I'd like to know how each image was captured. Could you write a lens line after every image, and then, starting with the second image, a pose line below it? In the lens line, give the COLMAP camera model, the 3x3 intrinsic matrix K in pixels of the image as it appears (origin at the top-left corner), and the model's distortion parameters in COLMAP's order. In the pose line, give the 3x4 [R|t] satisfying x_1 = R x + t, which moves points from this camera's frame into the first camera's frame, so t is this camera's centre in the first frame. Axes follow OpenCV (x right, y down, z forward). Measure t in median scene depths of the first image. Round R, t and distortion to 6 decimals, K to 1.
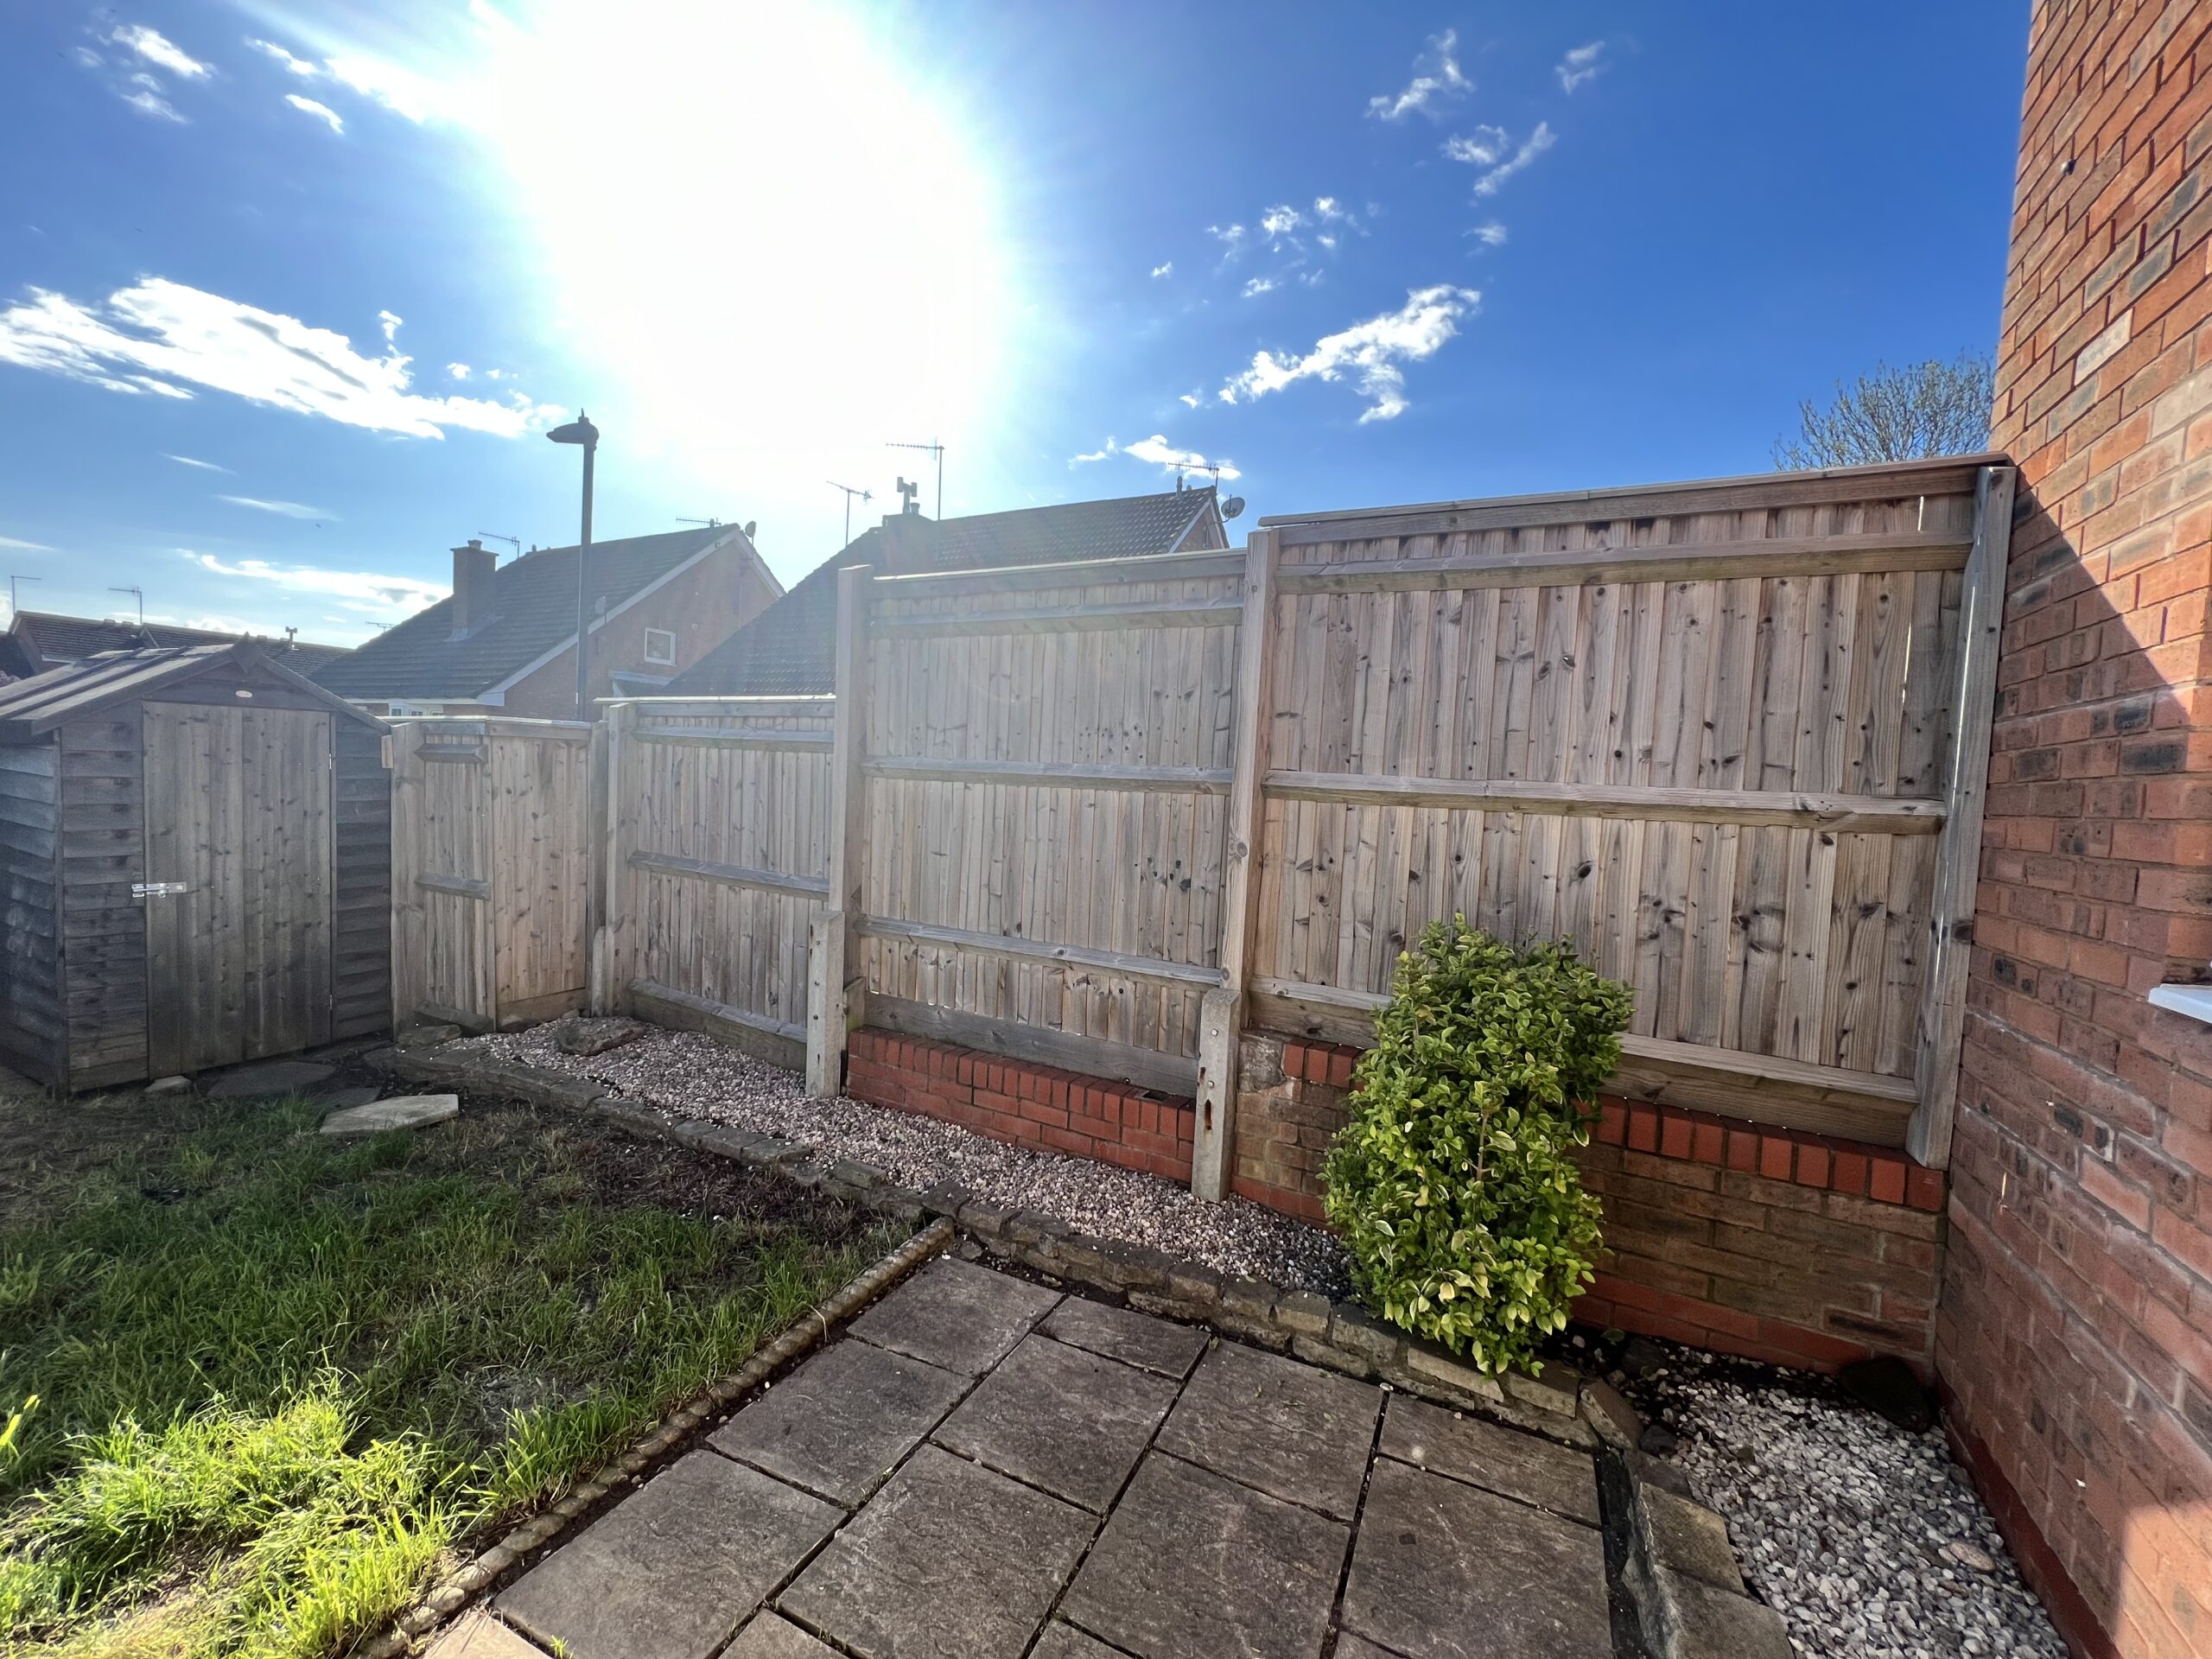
lens RADIAL K [[885.2, 0, 1101.5], [0, 885.2, 825.6], [0, 0, 1]] dist [-0.000370, 0.000578]
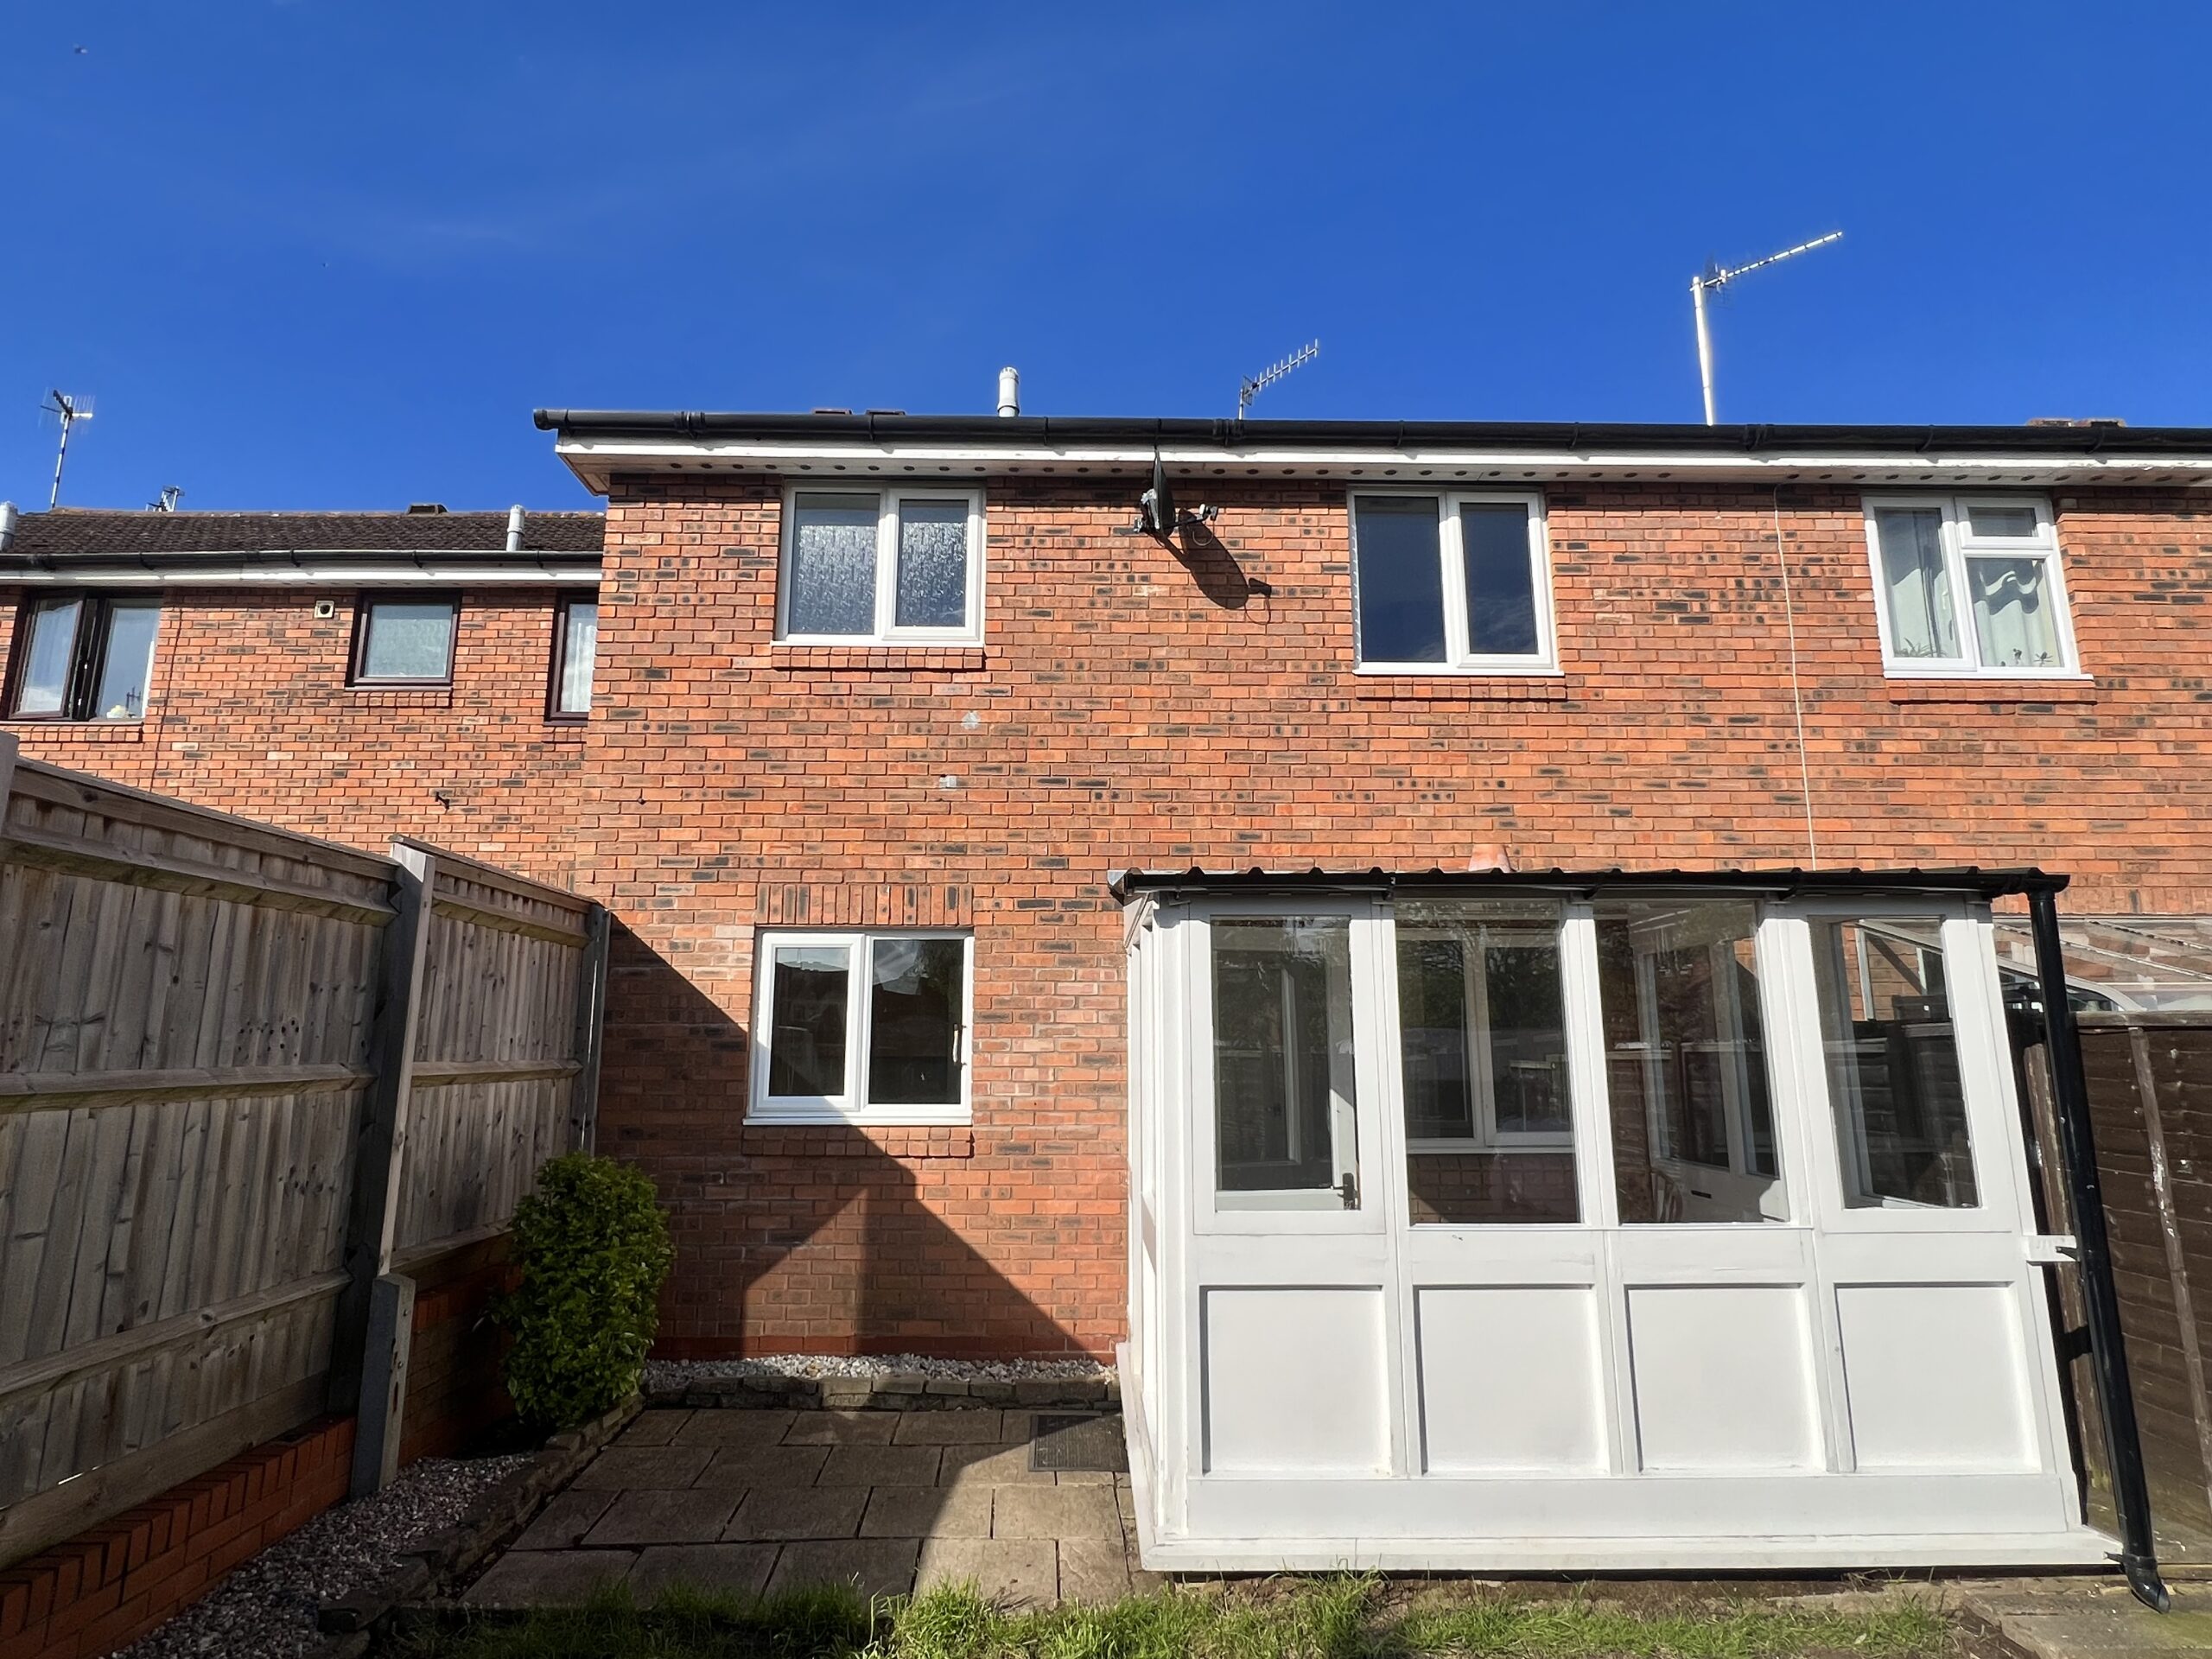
lens RADIAL K [[1171.1, 0, 1106.0], [0, 1171.1, 829.5], [0, 0, 1]] dist [0.000452, -0.000005]
pose [[-0.494351, 0.112329, 0.861974, -1.110969], [0.024233, 0.993011, -0.115508, -0.116090], [-0.868925, -0.036213, -0.493618, 0.686214]]
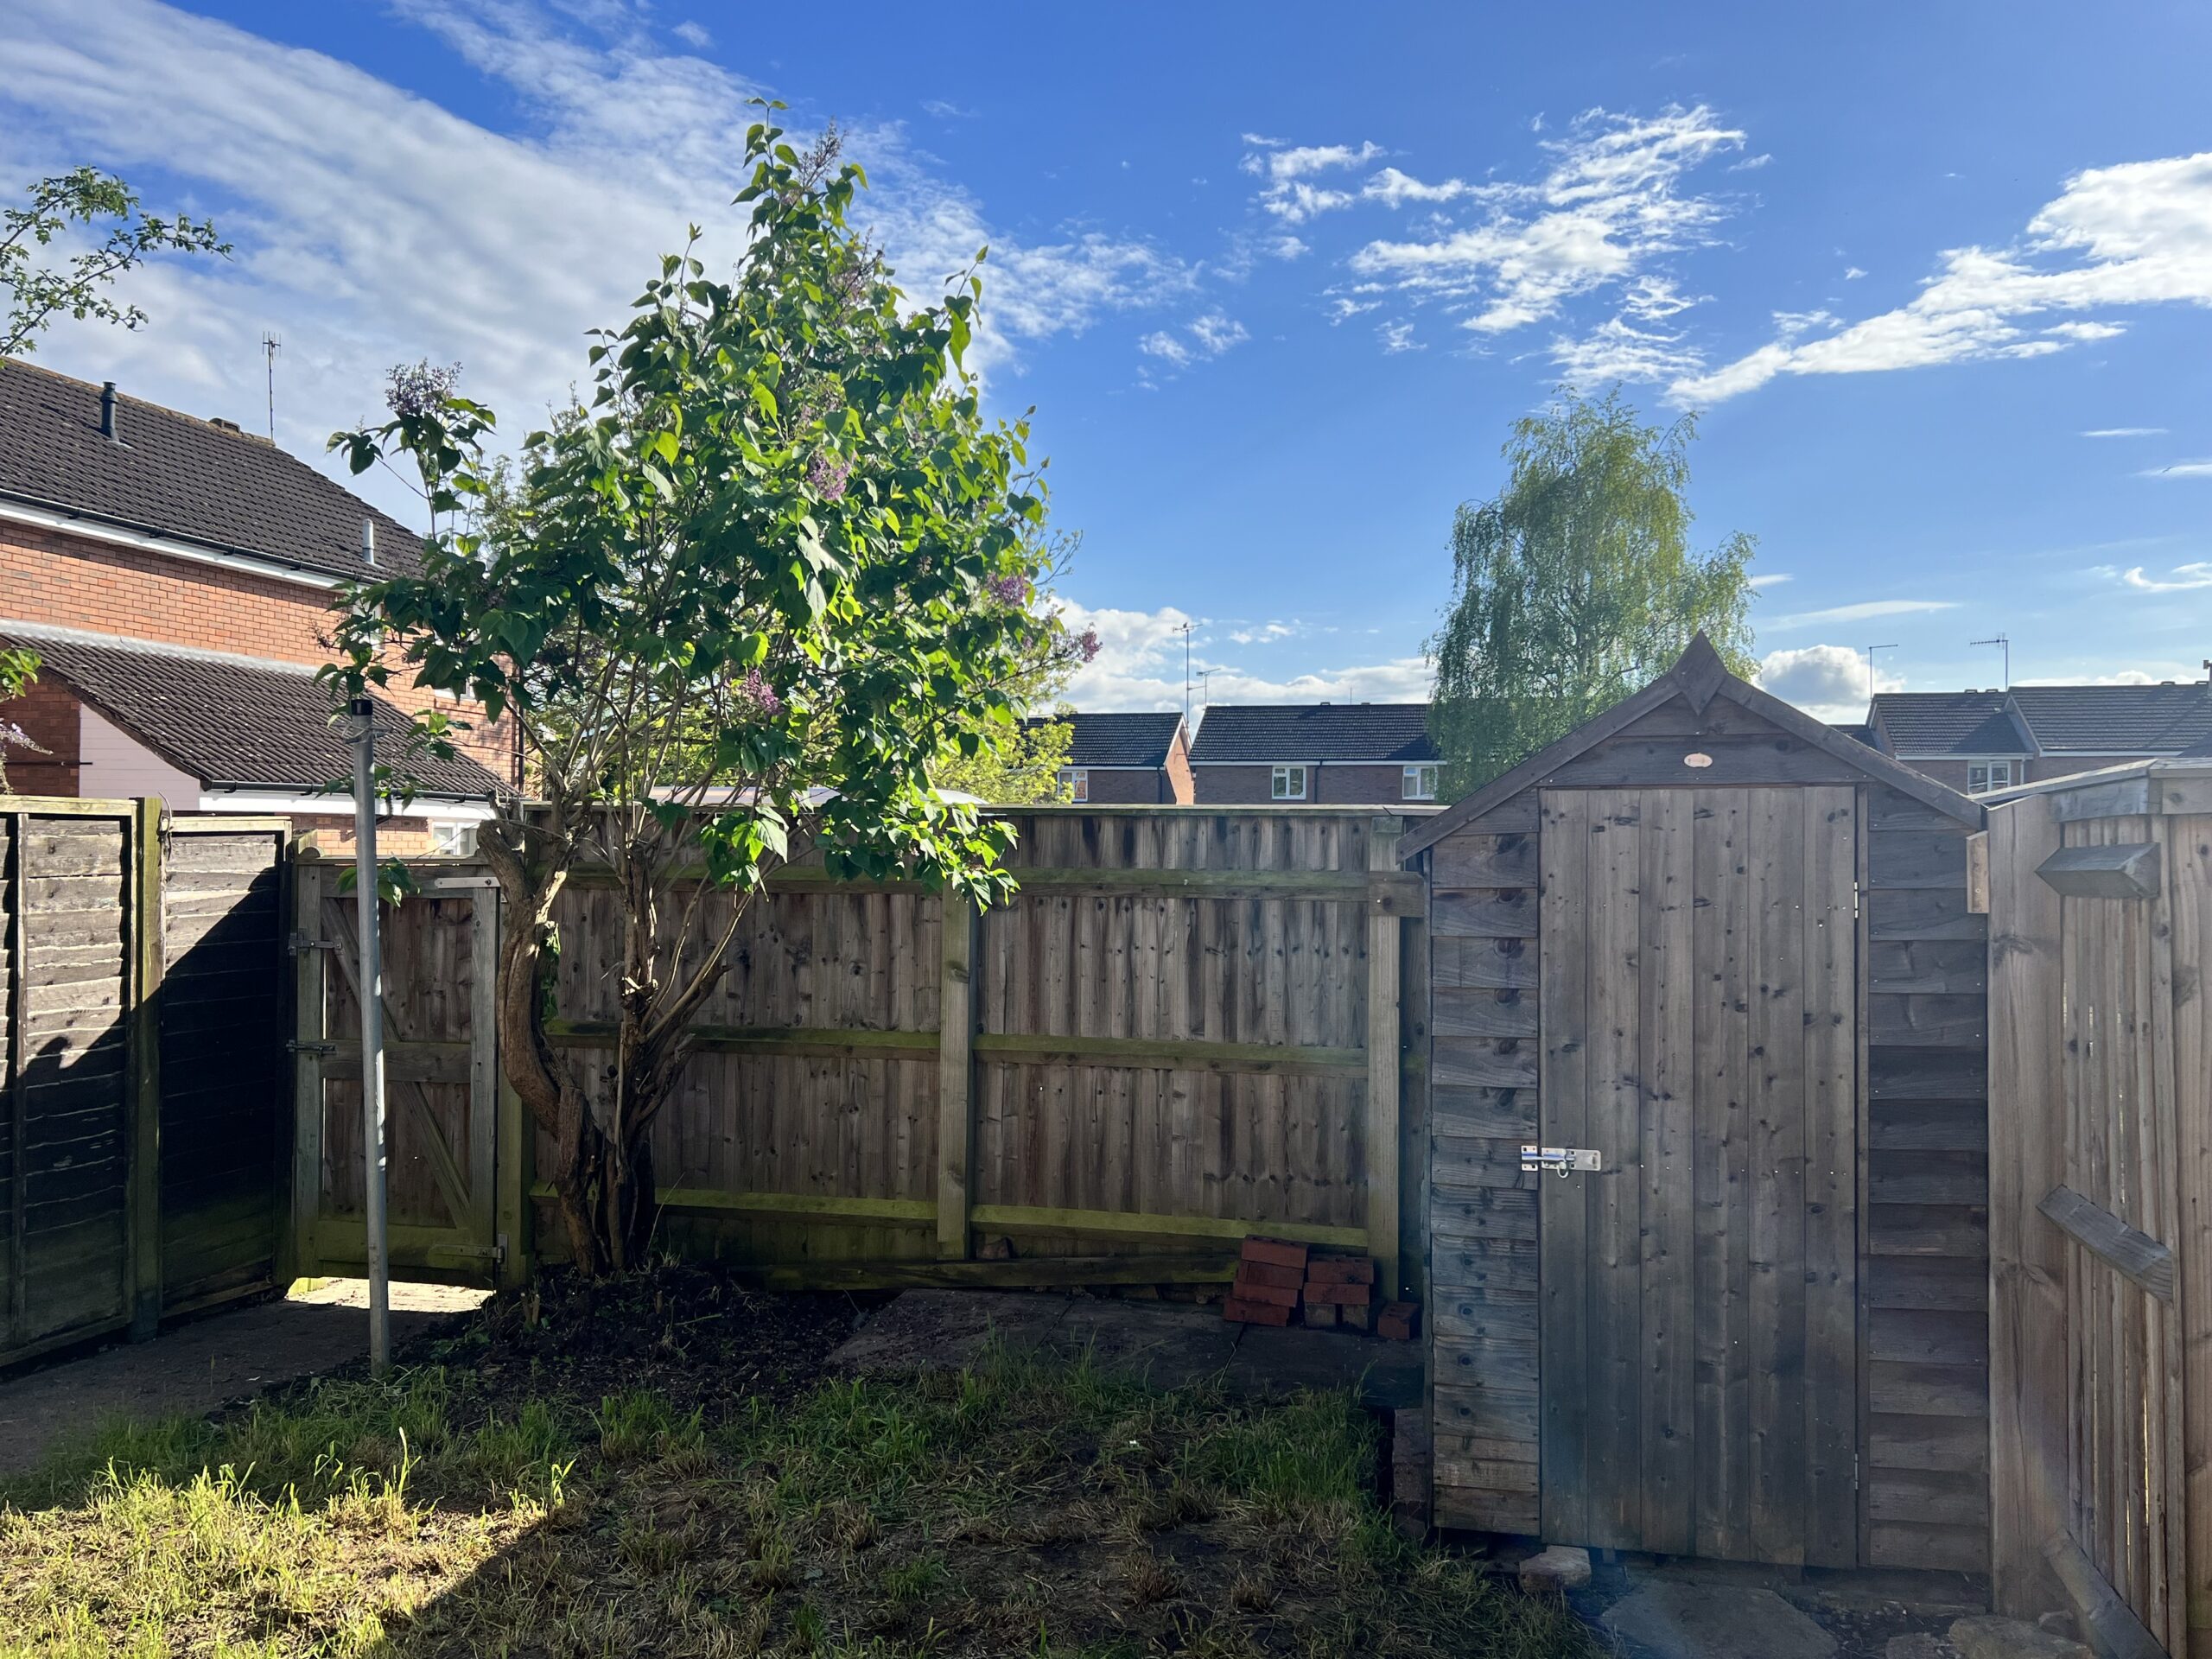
lens RADIAL K [[1762.8, 0, 1106.0], [0, 1762.8, 829.5], [0, 0, 1]] dist [0.016445, 0.000530]
pose [[0.252163, -0.055823, -0.966073, -0.141811], [-0.048970, 0.996319, -0.070353, -0.030275], [0.966445, 0.065049, 0.248501, 0.466602]]
